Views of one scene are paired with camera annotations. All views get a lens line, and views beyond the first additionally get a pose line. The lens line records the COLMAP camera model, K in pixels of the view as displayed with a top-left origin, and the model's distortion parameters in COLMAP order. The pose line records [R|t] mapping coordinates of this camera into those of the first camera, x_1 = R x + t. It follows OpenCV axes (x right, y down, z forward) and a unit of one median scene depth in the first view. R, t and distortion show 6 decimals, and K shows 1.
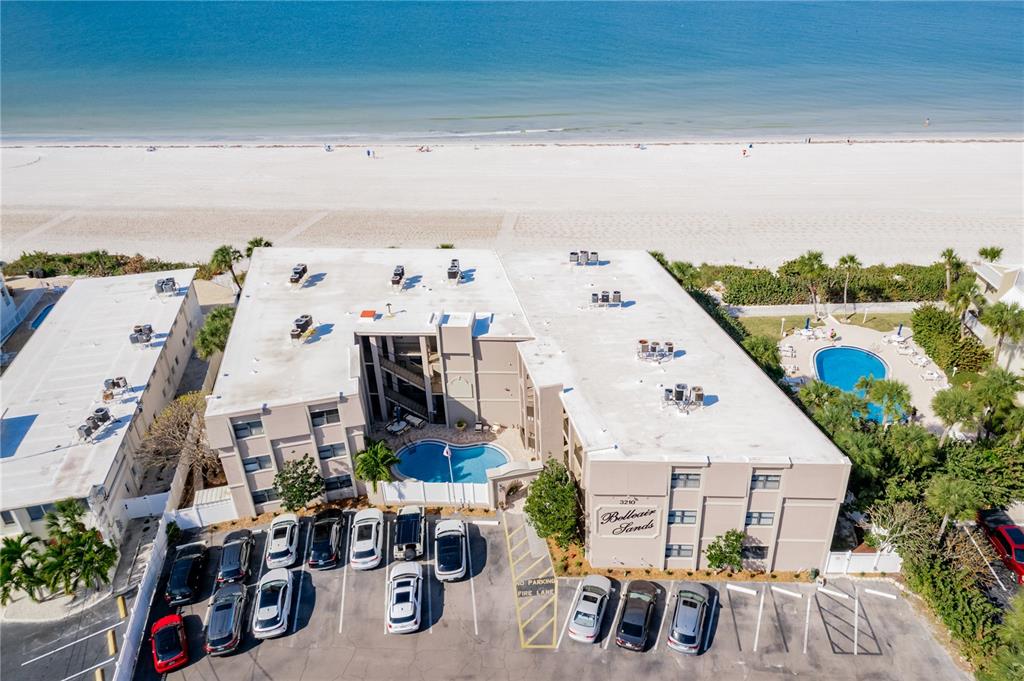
lens RADIAL K [[782.0, 0, 512.0], [0, 782.0, 340.5], [0, 0, 1]] dist [0.007600, 0.000096]
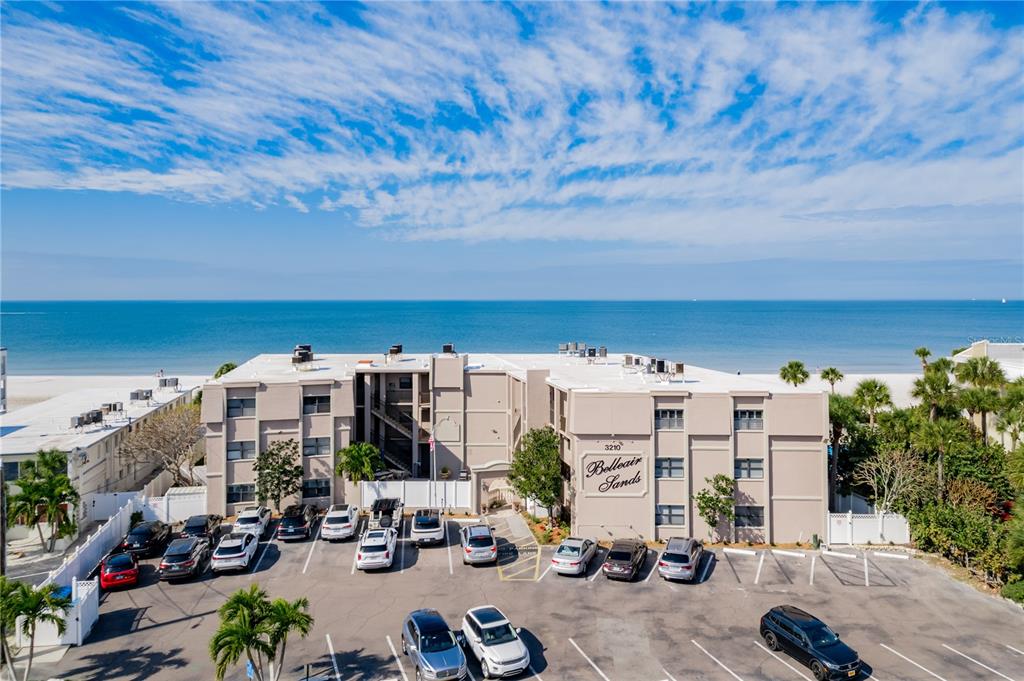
lens RADIAL K [[880.8, 0, 479.7], [0, 880.8, 340.9], [0, 0, 1]] dist [0.003011, 0.013085]
pose [[0.998457, 0.039397, -0.039146, 0.016499], [-0.054076, 0.850300, -0.523513, 0.640053], [0.012661, 0.524821, 0.851118, -0.022039]]
